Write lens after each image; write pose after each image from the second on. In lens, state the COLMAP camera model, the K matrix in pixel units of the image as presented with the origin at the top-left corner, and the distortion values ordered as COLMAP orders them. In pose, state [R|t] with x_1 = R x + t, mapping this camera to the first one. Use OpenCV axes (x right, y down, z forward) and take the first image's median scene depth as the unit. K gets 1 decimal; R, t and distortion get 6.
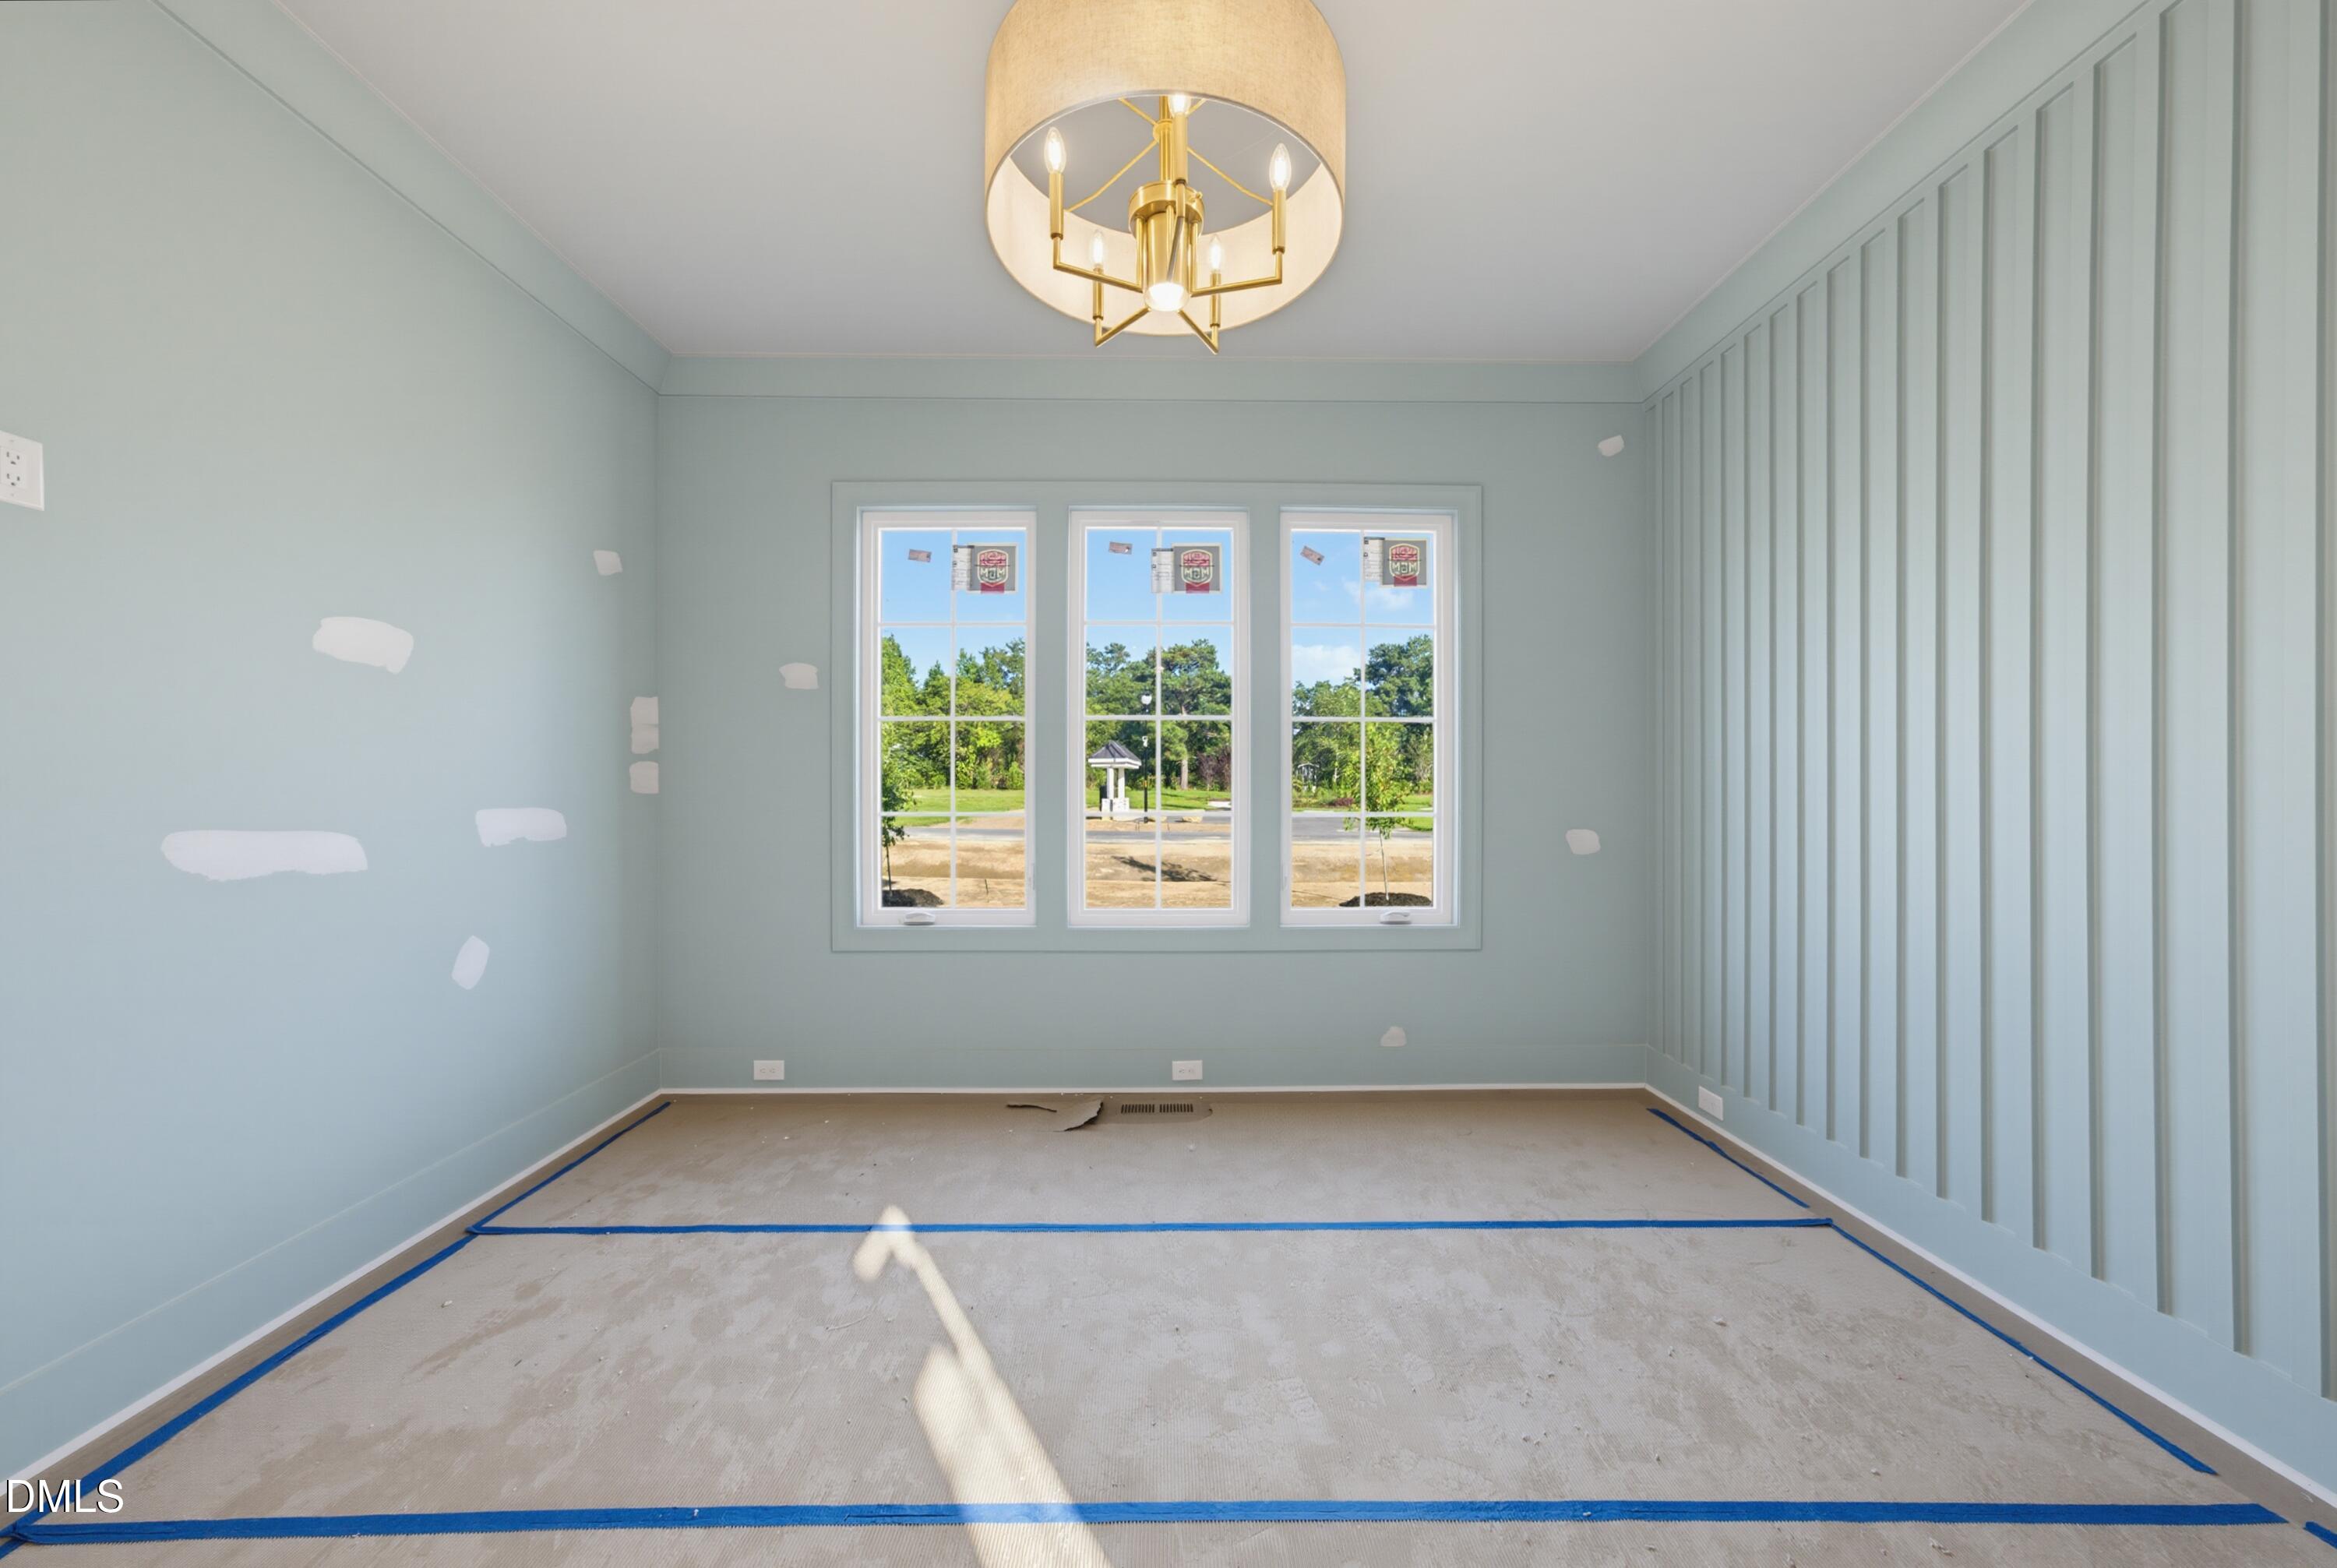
lens RADIAL K [[806.0, 0, 1154.5], [0, 806.0, 778.4], [0, 0, 1]] dist [-0.012857, 0.007813]
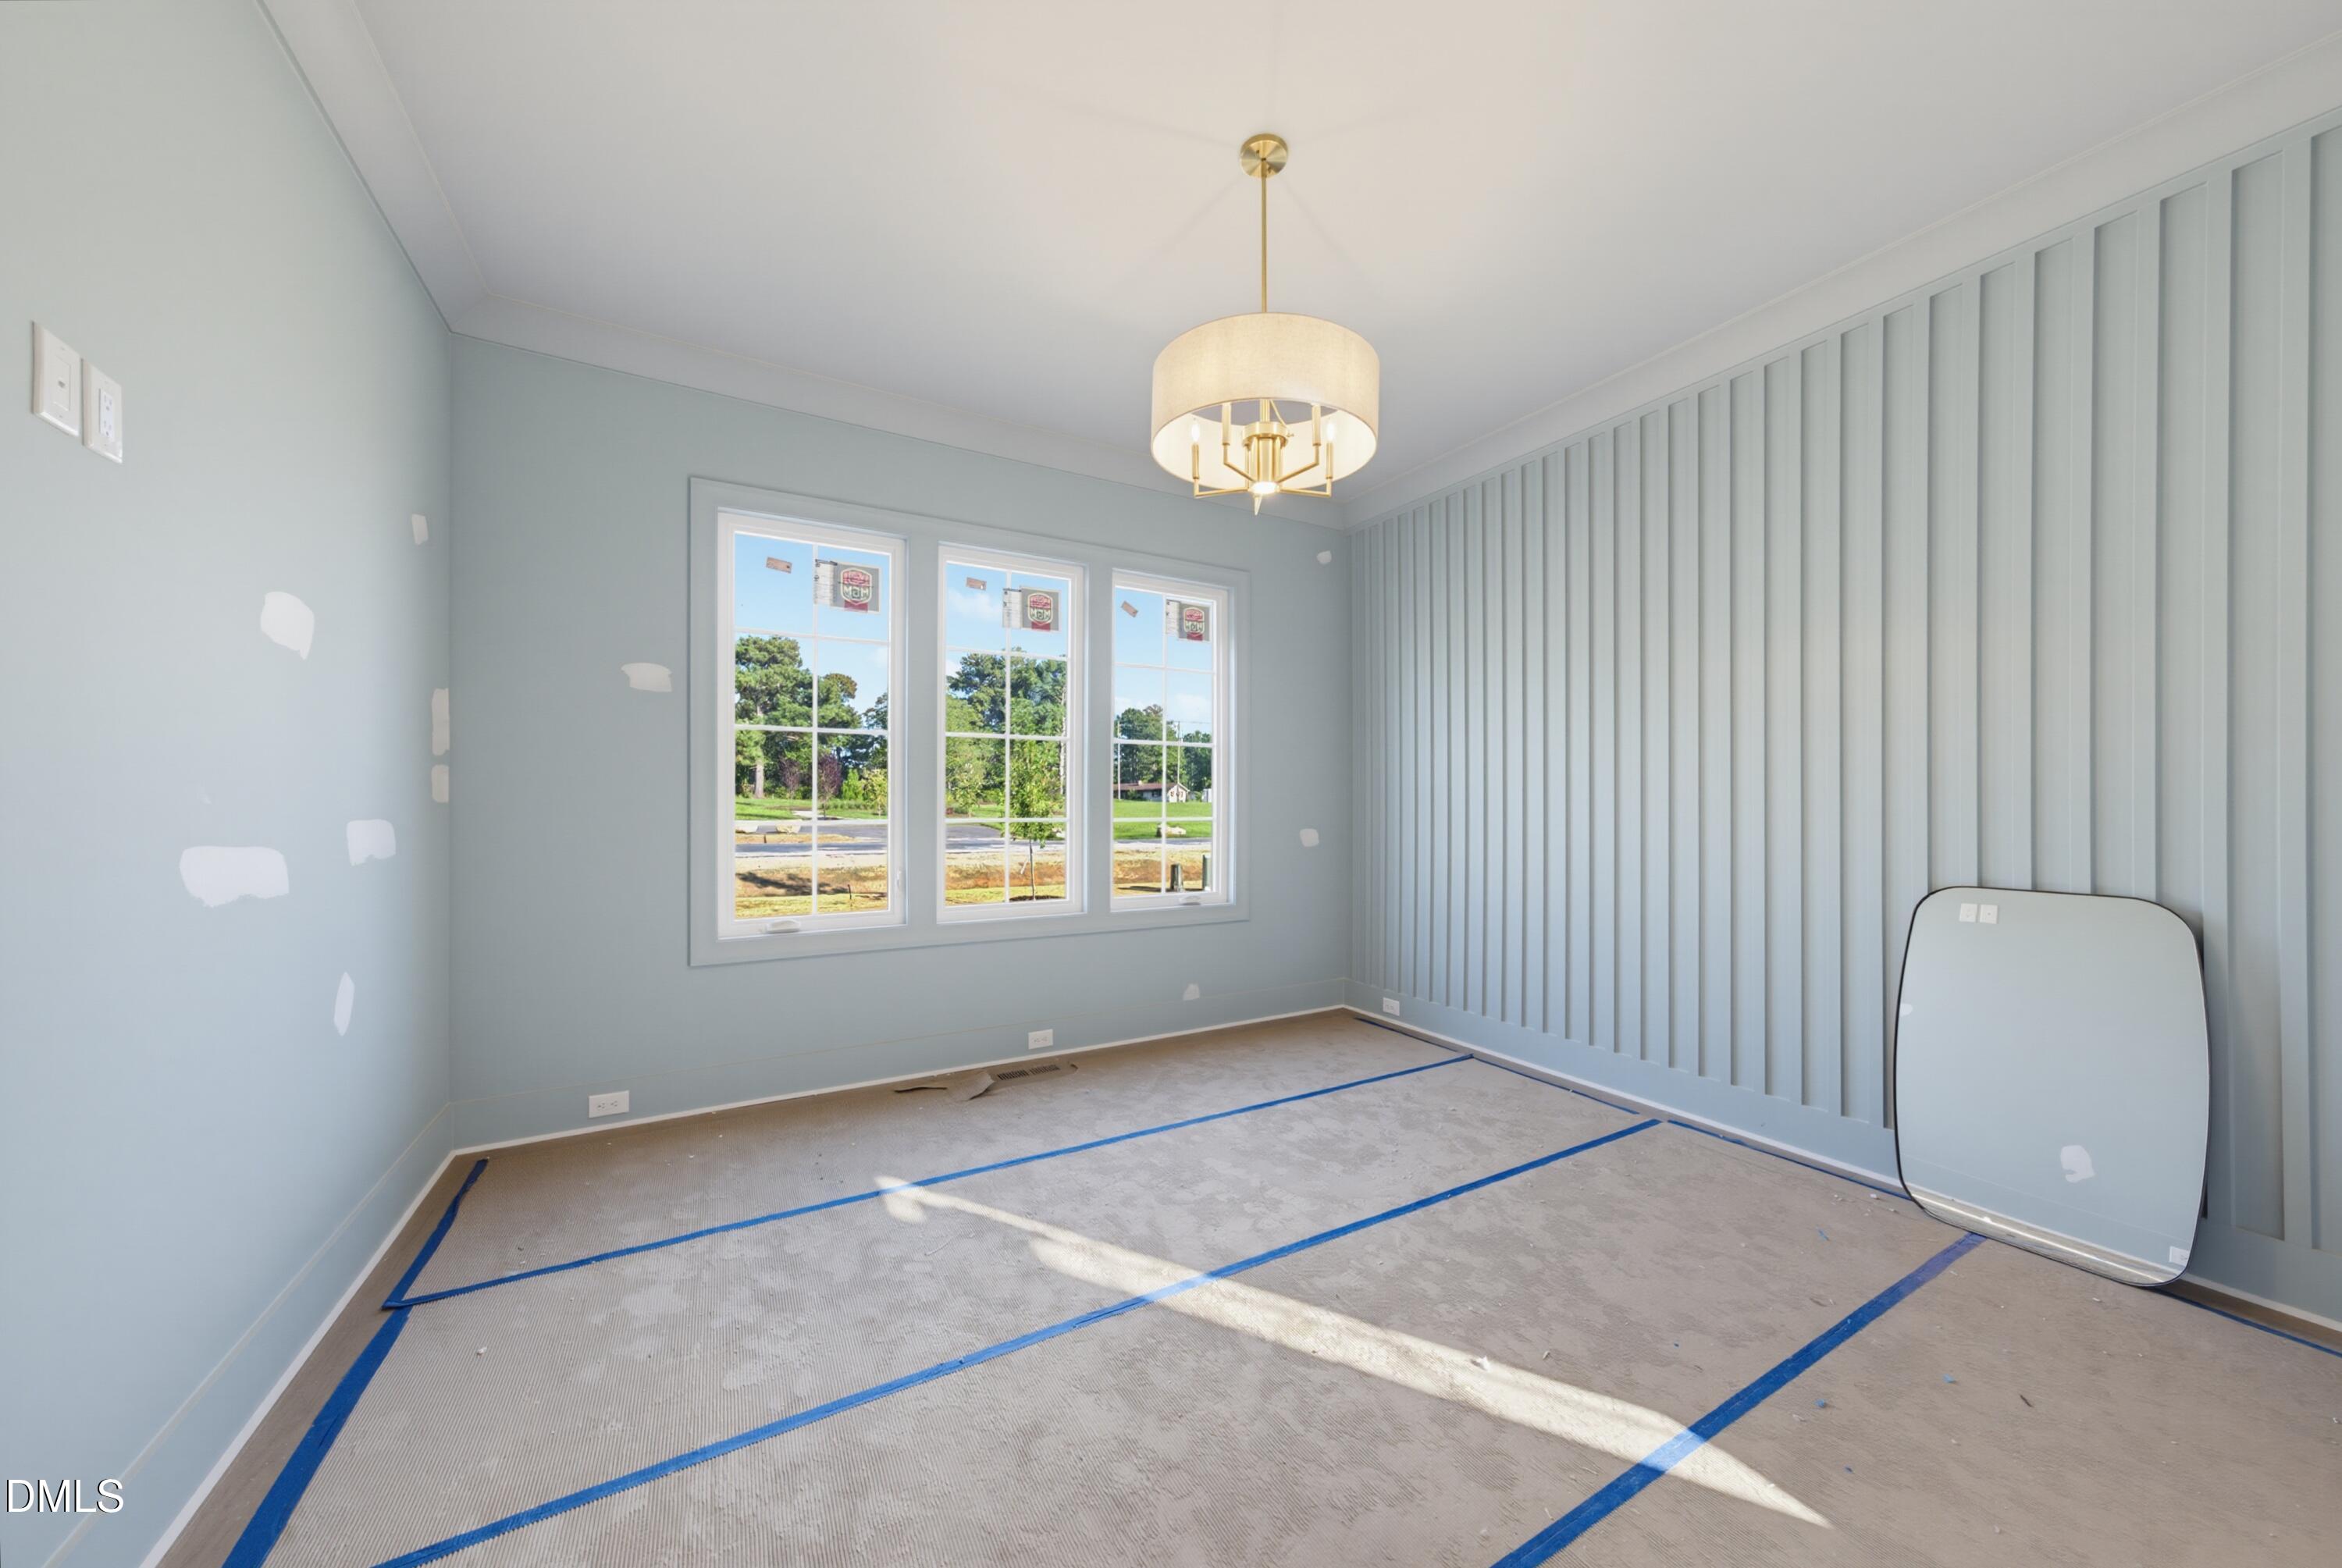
lens RADIAL K [[807.7, 0, 1175.2], [0, 807.7, 792.5], [0, 0, 1]] dist [-0.012857, 0.007813]
pose [[0.871420, 0.006205, 0.490499, -0.371816], [-0.009289, 0.999949, 0.003853, -0.003551], [-0.490450, -0.007914, 0.871433, -0.117707]]
